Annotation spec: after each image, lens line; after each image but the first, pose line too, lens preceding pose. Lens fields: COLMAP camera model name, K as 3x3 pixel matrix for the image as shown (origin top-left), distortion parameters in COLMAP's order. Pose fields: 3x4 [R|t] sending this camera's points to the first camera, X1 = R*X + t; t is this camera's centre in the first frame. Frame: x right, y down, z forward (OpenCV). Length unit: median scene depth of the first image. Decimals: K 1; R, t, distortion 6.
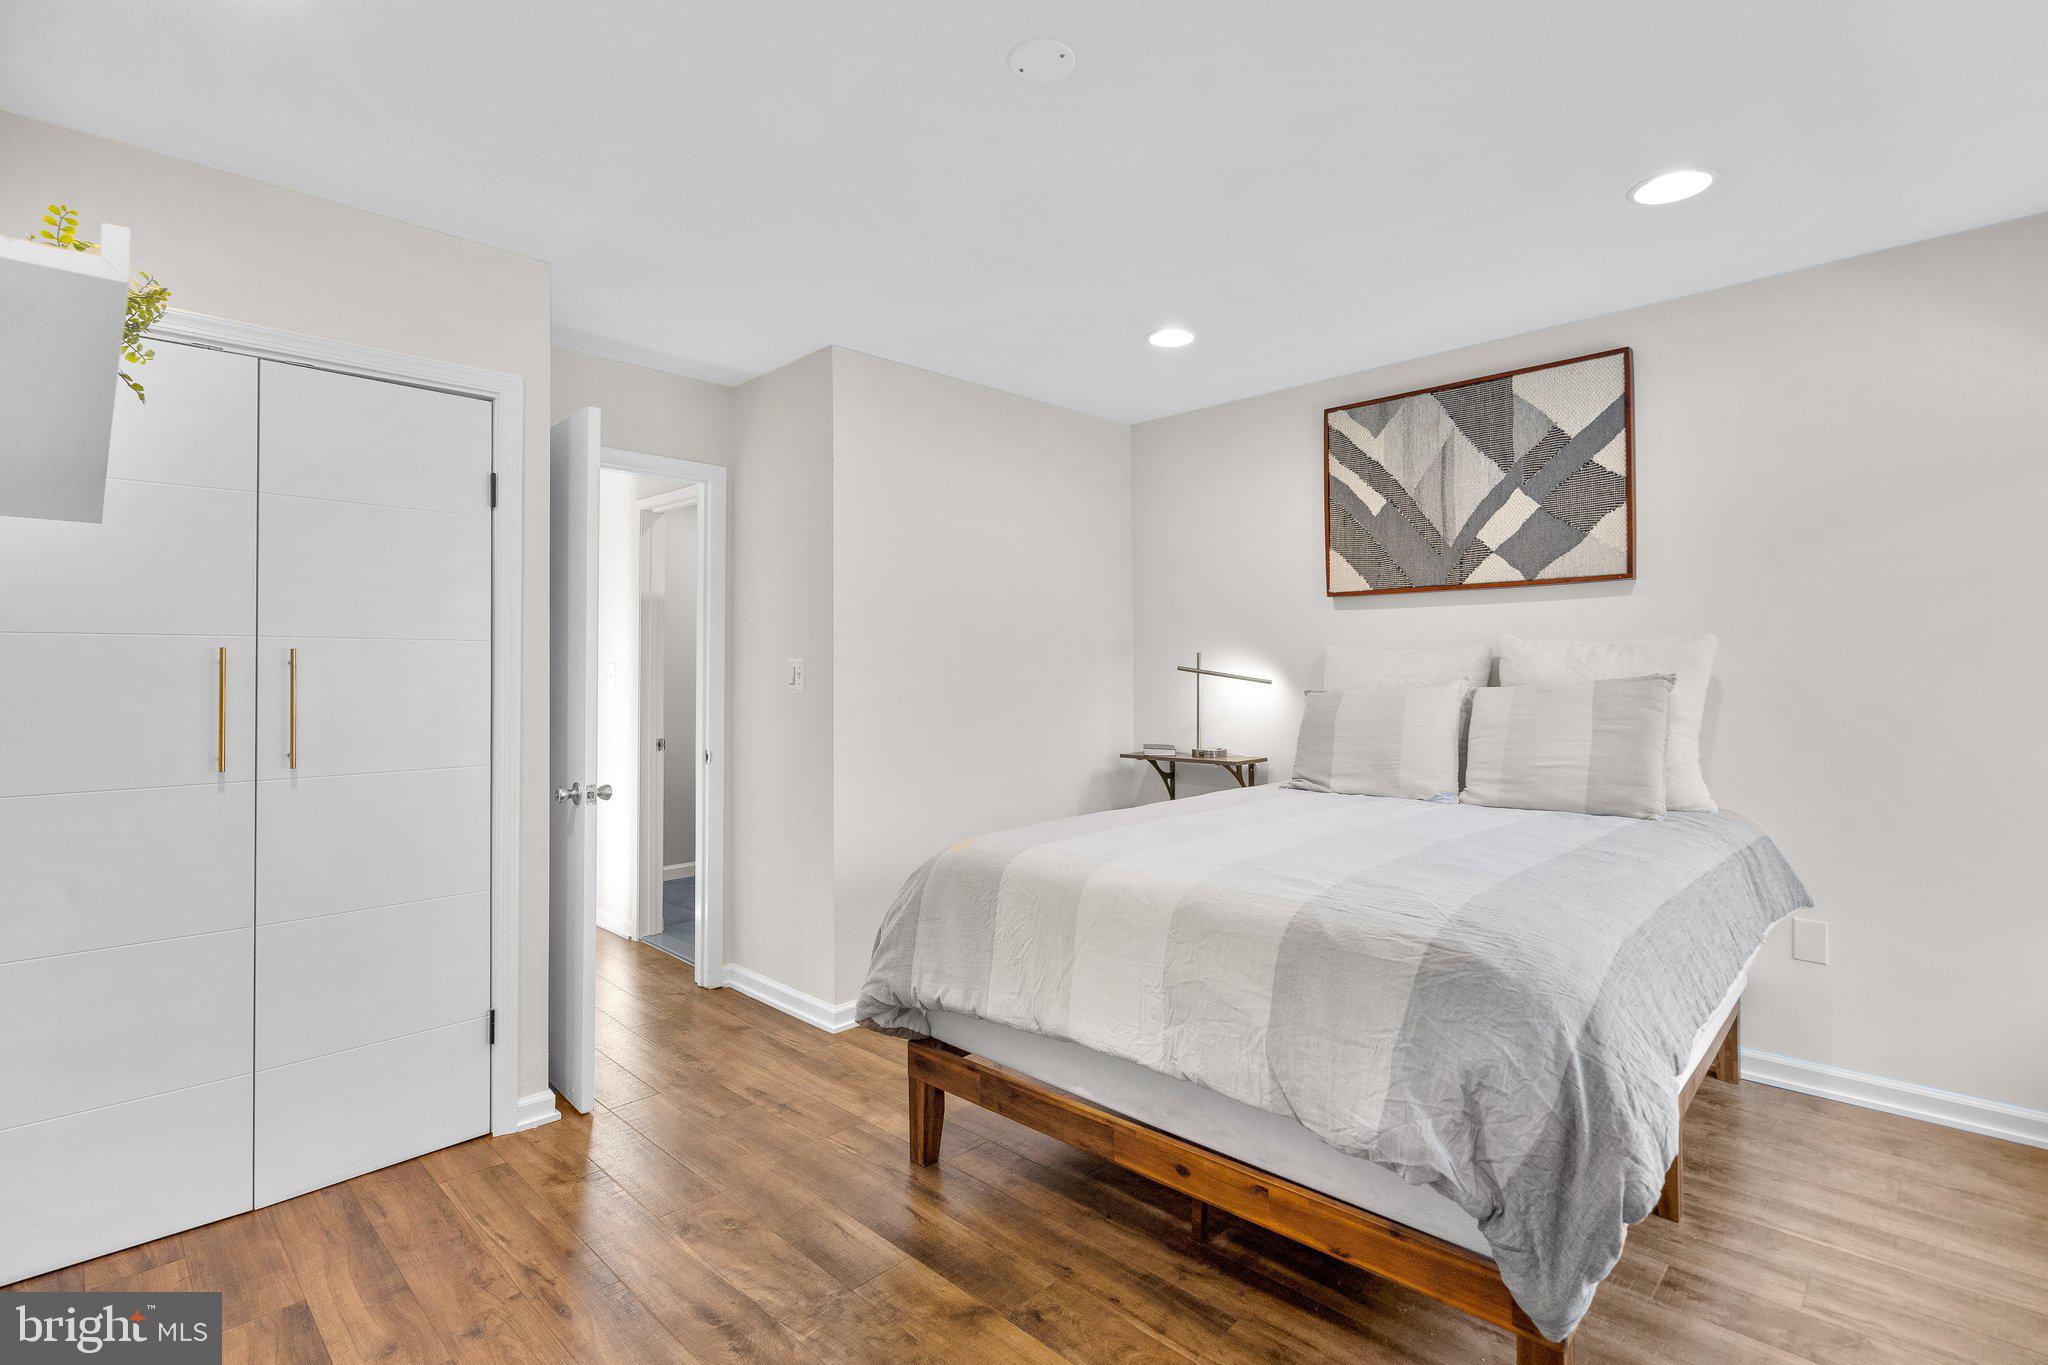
lens RADIAL K [[945.4, 0, 1014.2], [0, 945.4, 673.0], [0, 0, 1]] dist [-0.009479, 0.003794]
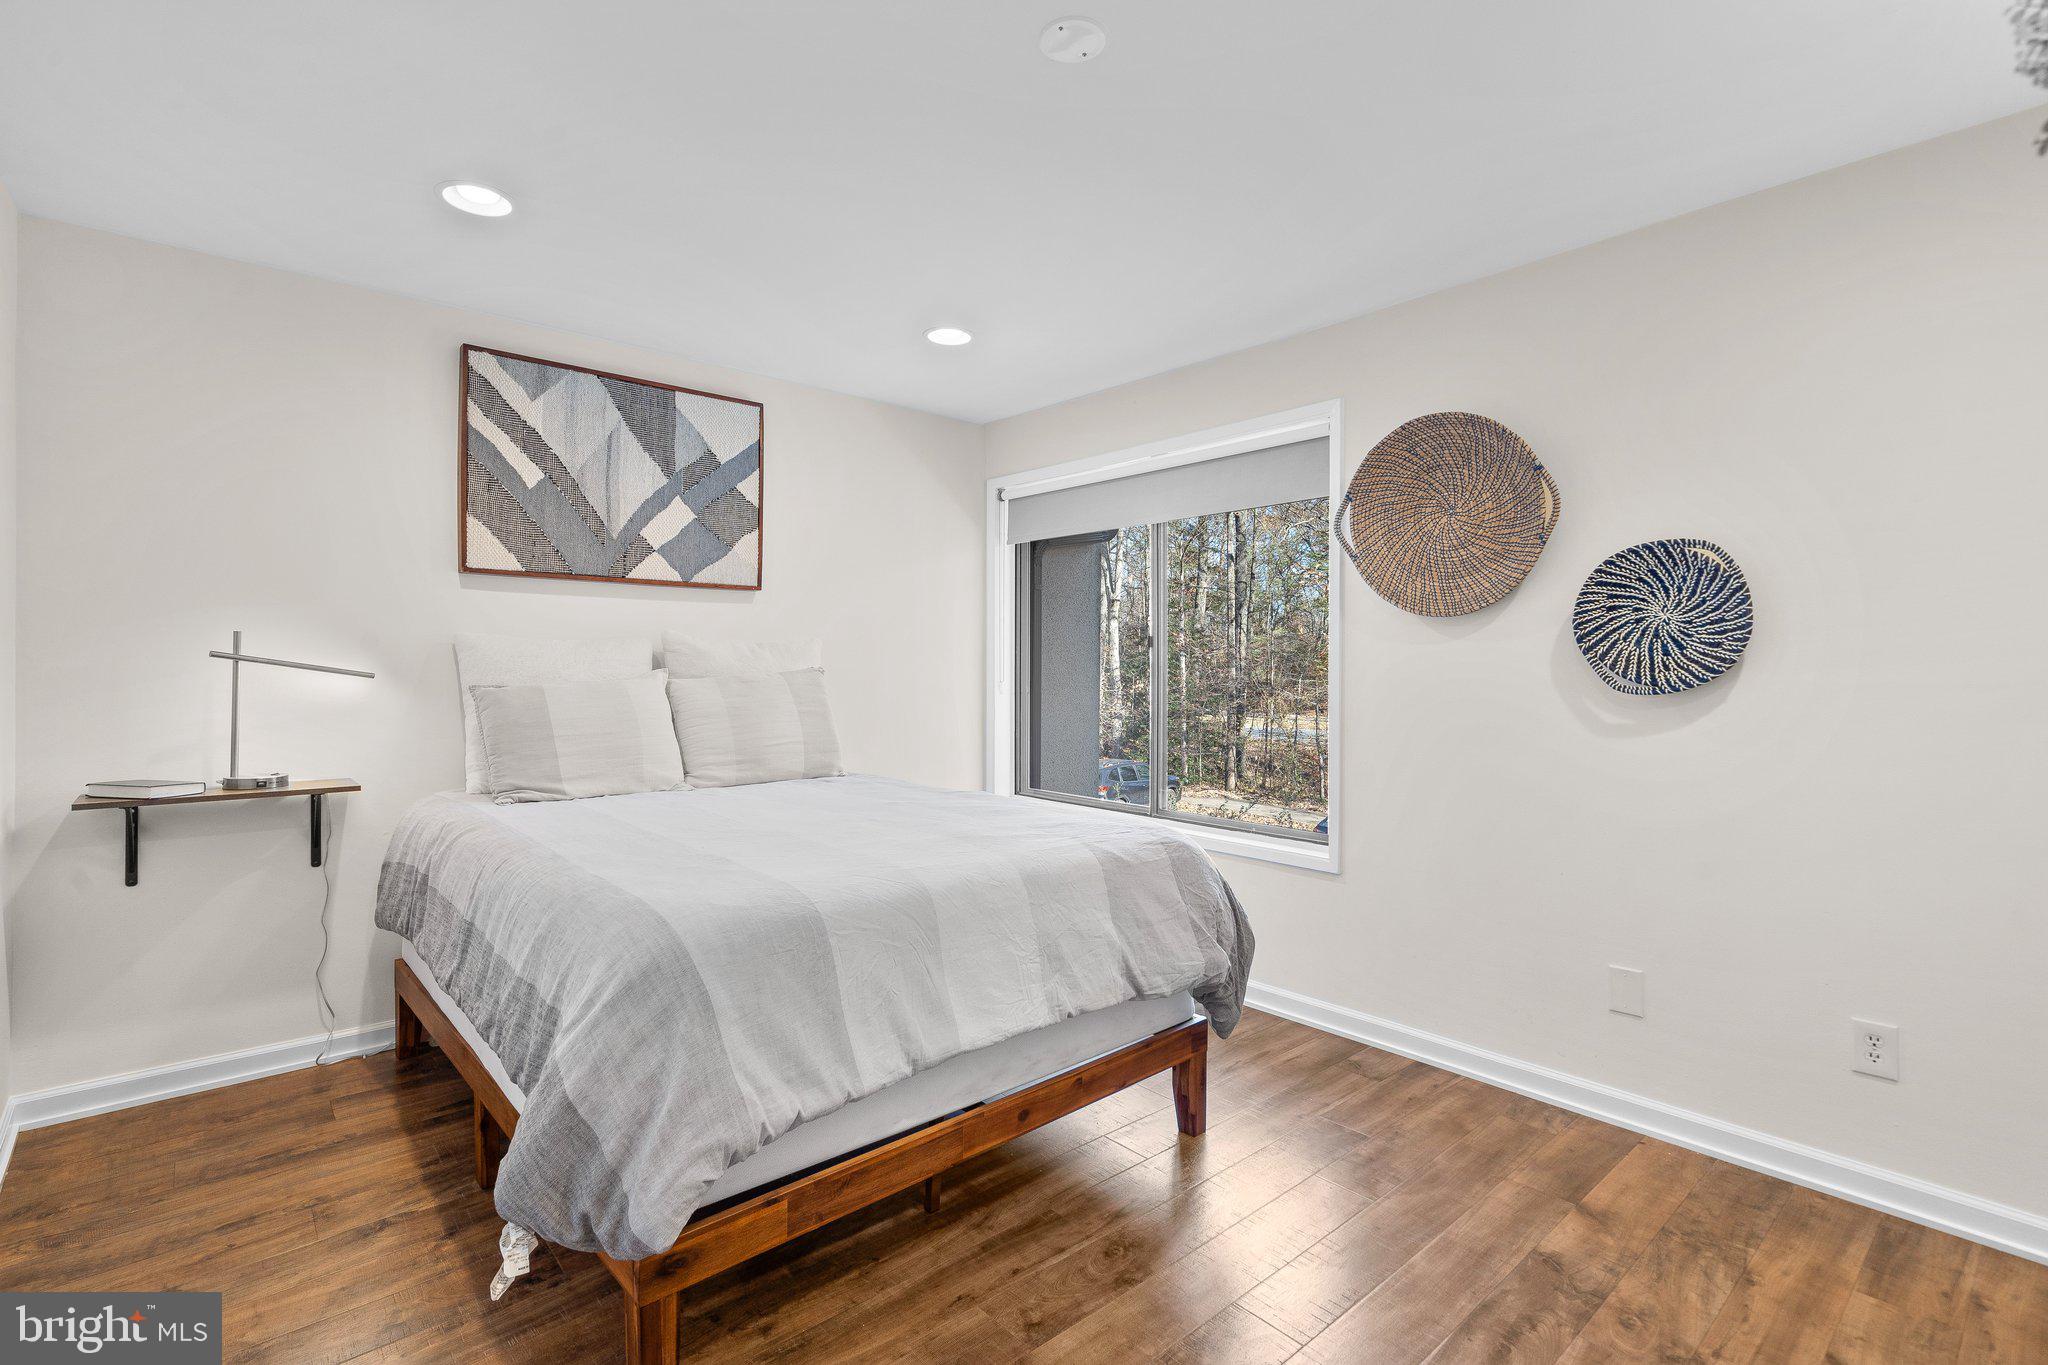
lens RADIAL K [[945.4, 0, 1013.3], [0, 945.4, 679.4], [0, 0, 1]] dist [-0.009479, 0.003794]
pose [[0.085360, -0.005625, 0.996334, -0.507659], [-0.006690, 0.999958, 0.006218, 0.005955], [-0.996328, -0.007196, 0.085319, 0.508093]]
